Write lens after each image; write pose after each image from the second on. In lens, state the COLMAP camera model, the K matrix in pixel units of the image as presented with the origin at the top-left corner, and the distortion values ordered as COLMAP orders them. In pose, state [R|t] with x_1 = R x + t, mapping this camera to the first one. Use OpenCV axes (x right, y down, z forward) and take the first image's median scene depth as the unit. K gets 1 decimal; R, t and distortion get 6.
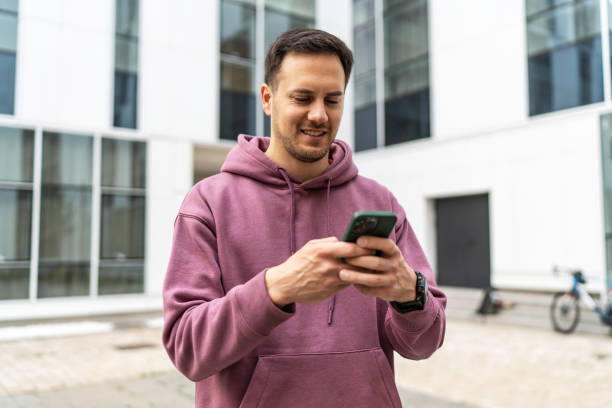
lens RADIAL K [[605.0, 0, 303.6], [0, 605.0, 196.4], [0, 0, 1]] dist [-0.003948, -0.005756]
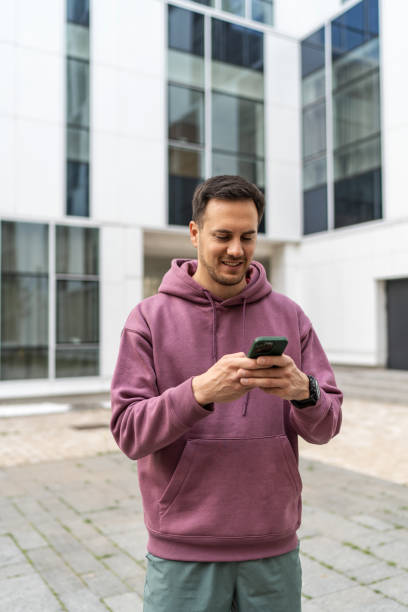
lens RADIAL K [[605.0, 0, 204.0], [0, 605.0, 306.0], [0, 0, 1]] dist [-0.003948, -0.005756]
pose [[0.996481, -0.007043, -0.083518, 0.045361], [0.010826, 0.998931, 0.044934, -0.049672], [0.083112, -0.045680, 0.995493, -0.167013]]
